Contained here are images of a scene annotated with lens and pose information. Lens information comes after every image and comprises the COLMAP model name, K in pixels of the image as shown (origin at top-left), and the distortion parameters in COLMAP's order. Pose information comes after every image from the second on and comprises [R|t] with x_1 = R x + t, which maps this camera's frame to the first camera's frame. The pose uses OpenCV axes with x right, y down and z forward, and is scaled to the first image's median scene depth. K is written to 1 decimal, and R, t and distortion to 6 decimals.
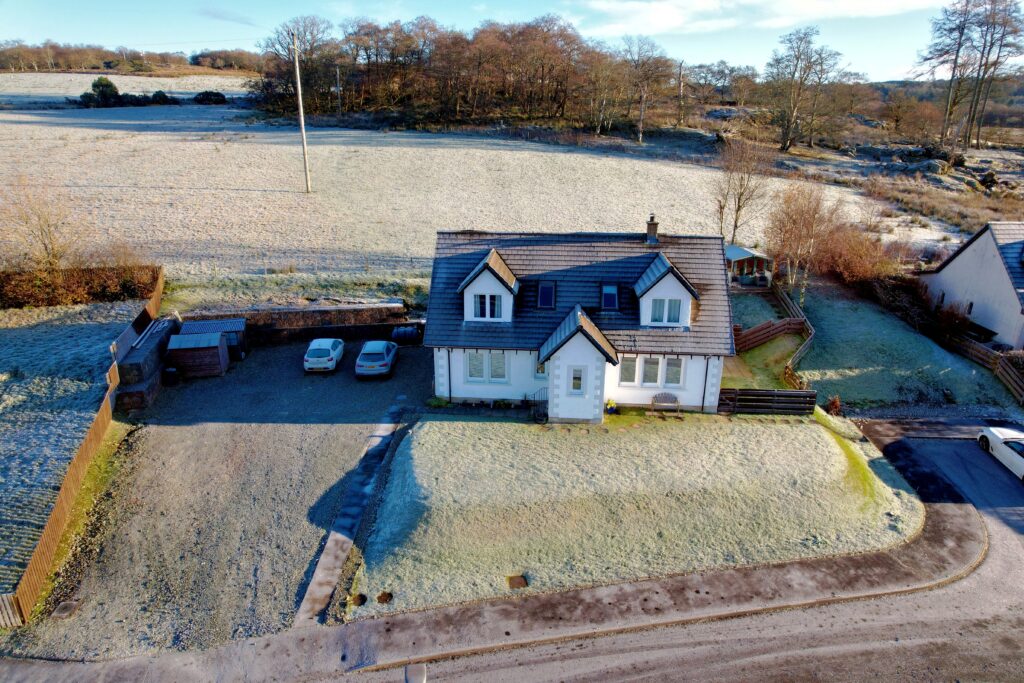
lens RADIAL K [[647.3, 0, 512.0], [0, 647.3, 341.5], [0, 0, 1]] dist [-0.069281, 0.065155]
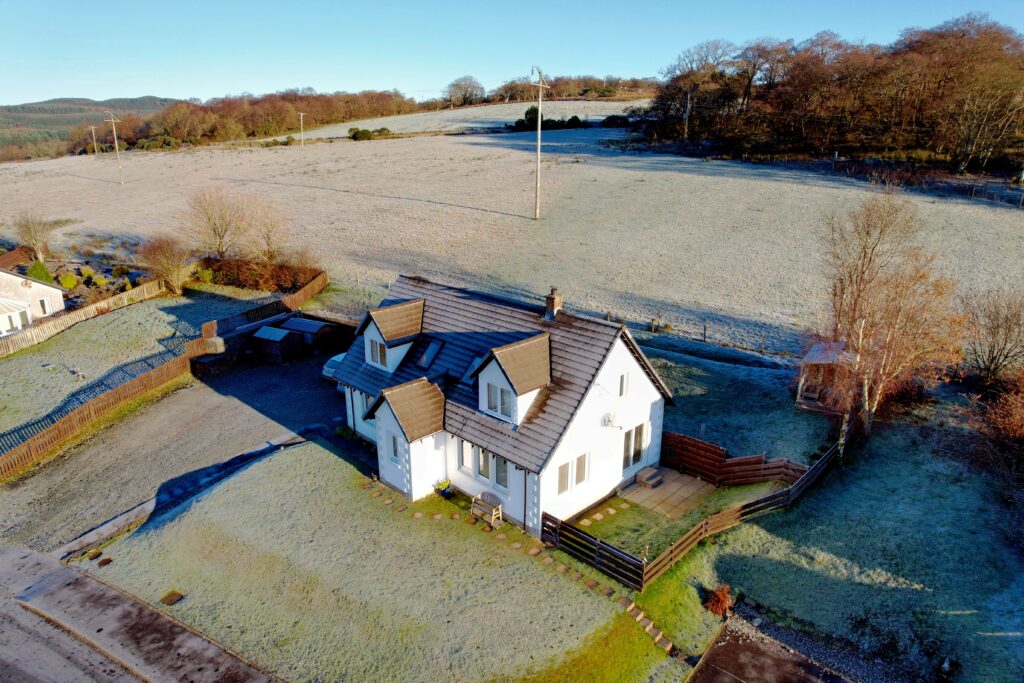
lens RADIAL K [[647.3, 0, 512.0], [0, 647.3, 341.5], [0, 0, 1]] dist [-0.069281, 0.065155]
pose [[0.769746, 0.191405, -0.608979, 0.726572], [-0.206405, 0.977371, 0.046298, -0.159961], [0.604060, 0.090058, 0.791834, 0.312767]]
